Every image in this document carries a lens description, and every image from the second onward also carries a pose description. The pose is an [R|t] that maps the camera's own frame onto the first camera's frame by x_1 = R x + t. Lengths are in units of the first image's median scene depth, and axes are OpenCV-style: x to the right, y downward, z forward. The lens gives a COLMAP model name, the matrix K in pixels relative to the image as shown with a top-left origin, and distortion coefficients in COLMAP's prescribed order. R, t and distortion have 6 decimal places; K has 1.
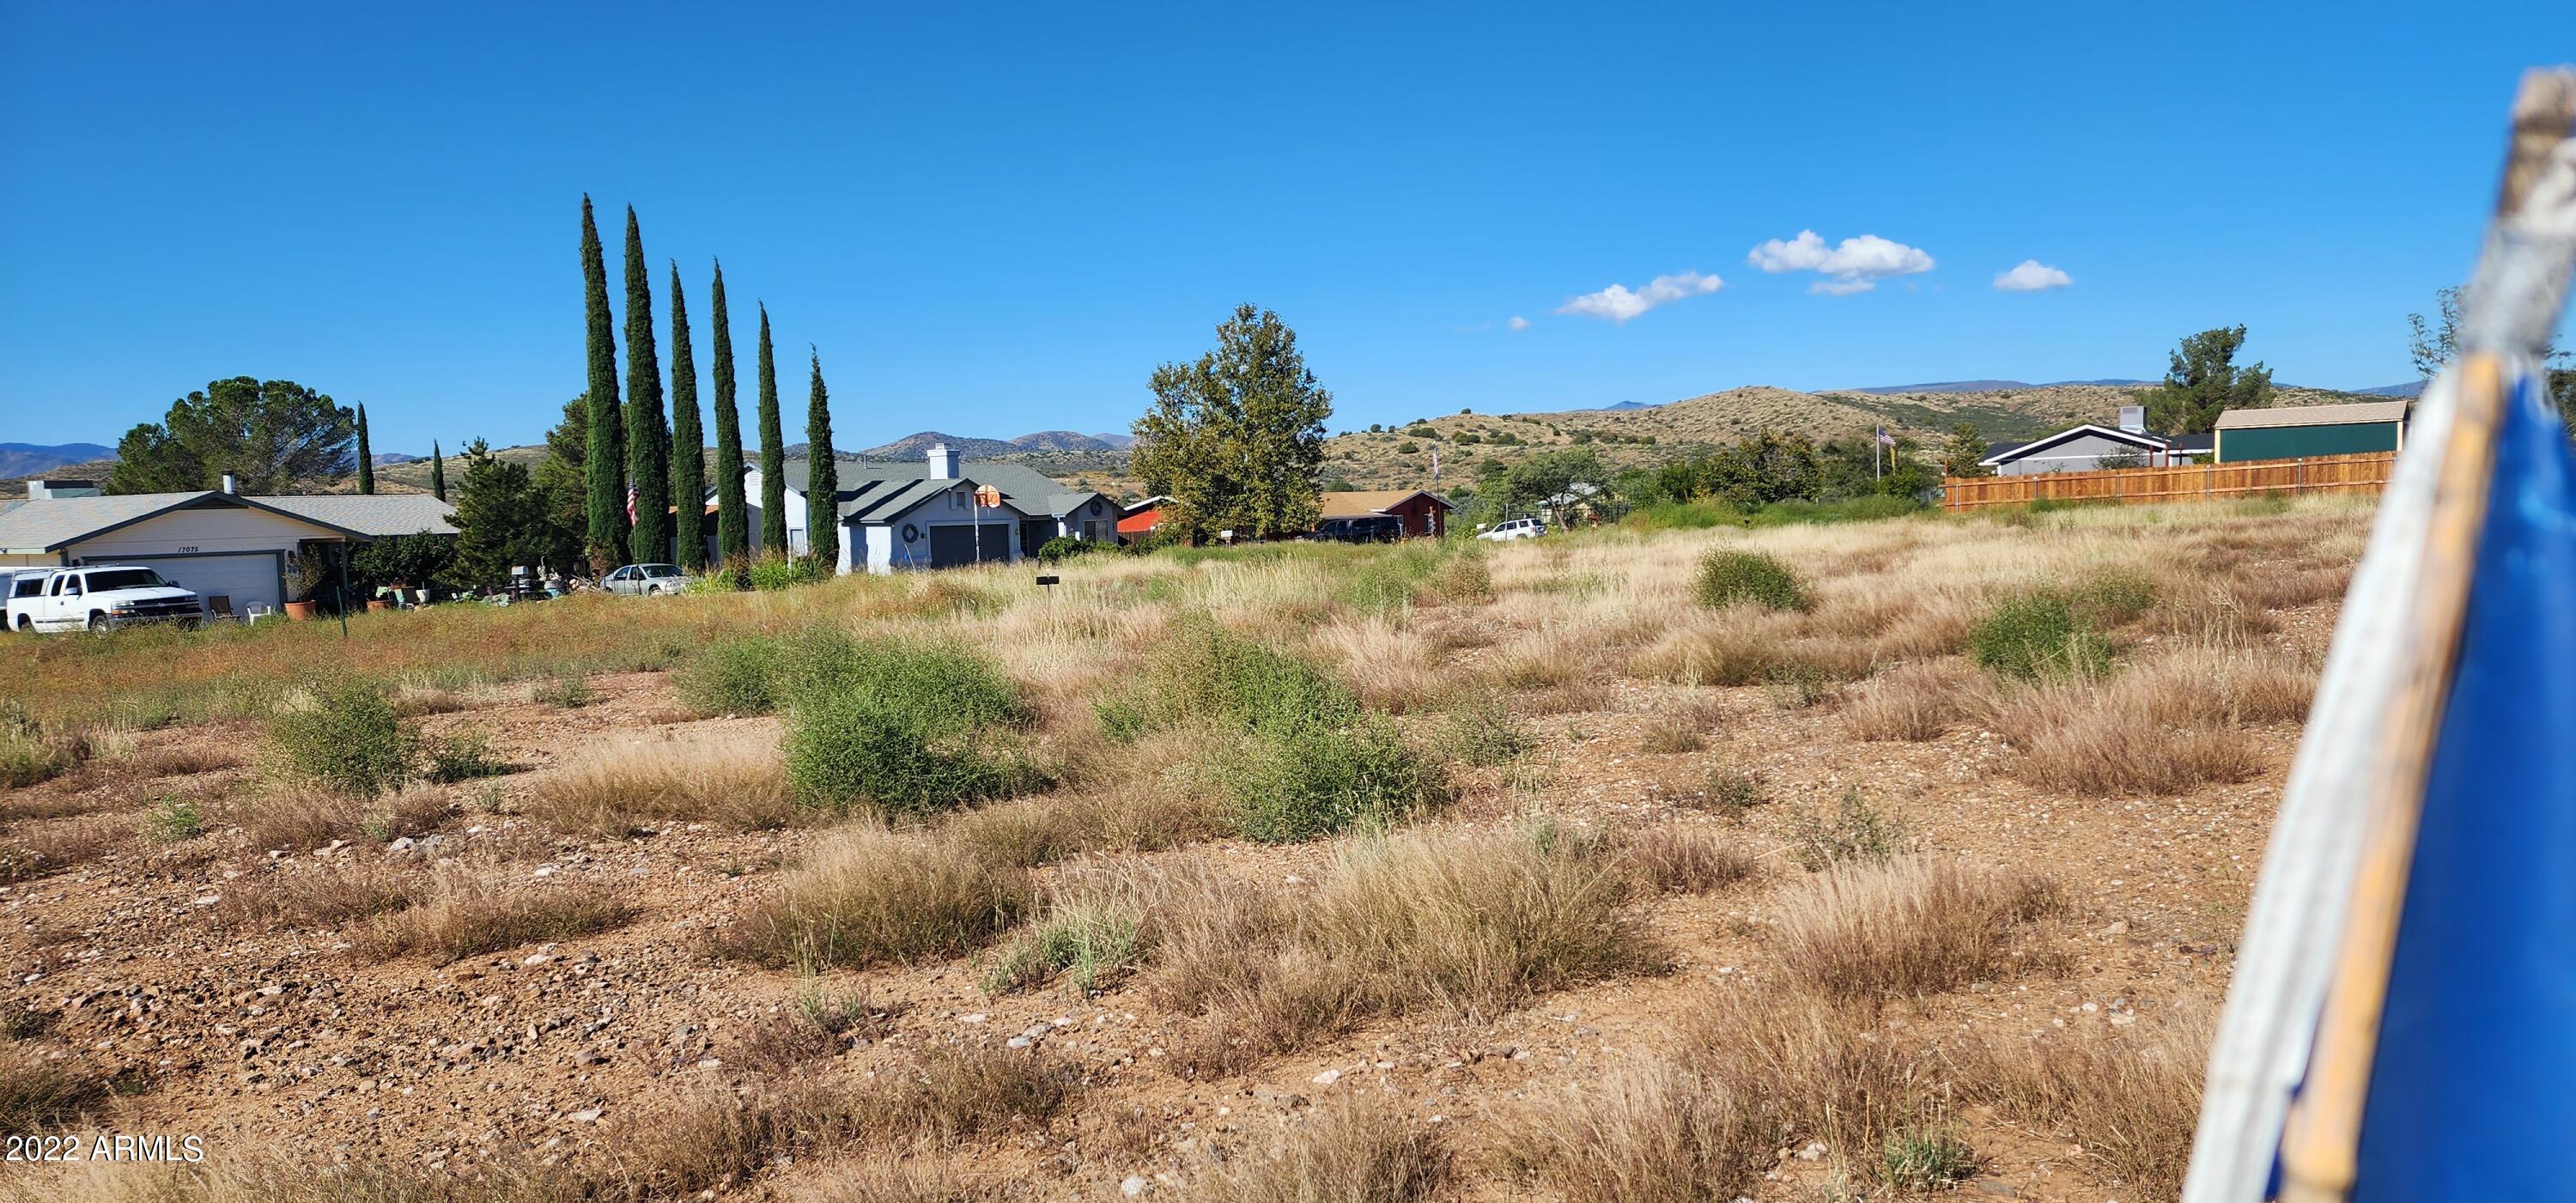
lens RADIAL K [[1748.0, 0, 1293.5], [0, 1748.0, 656.8], [0, 0, 1]] dist [0.107360, -0.090519]
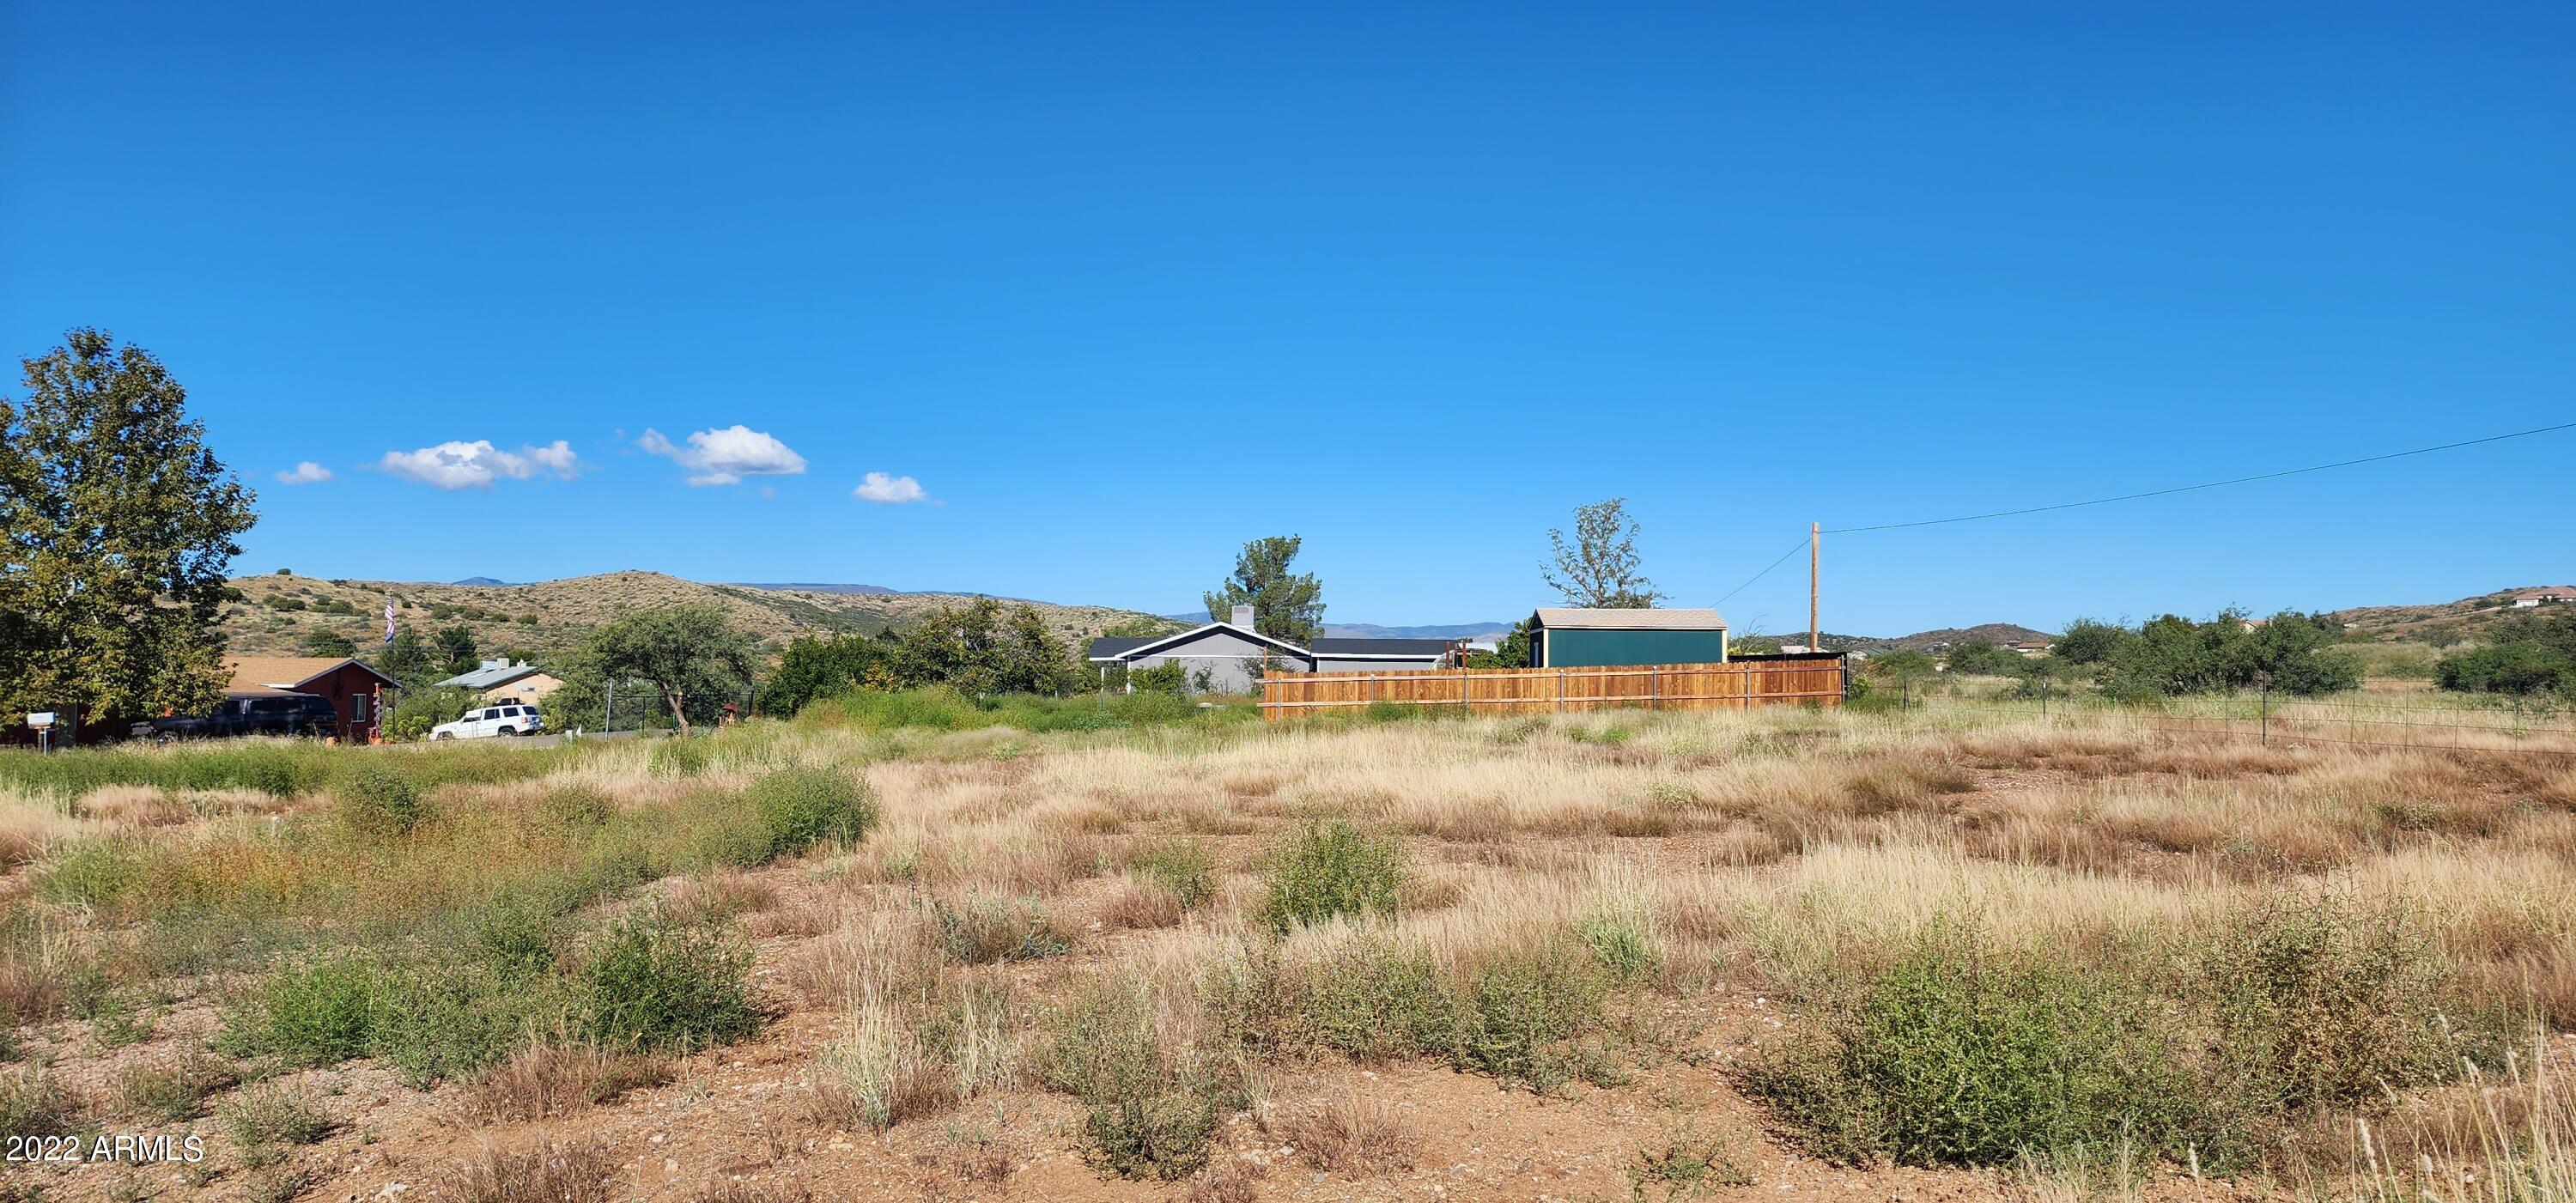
lens RADIAL K [[1674.9, 0, 1286.2], [0, 1674.9, 620.6], [0, 0, 1]] dist [0.105159, -0.109288]
pose [[0.793162, 0.058418, 0.606202, -0.052558], [0.022356, 0.991925, -0.124840, -0.023252], [-0.608600, 0.112571, 0.785452, 0.314661]]
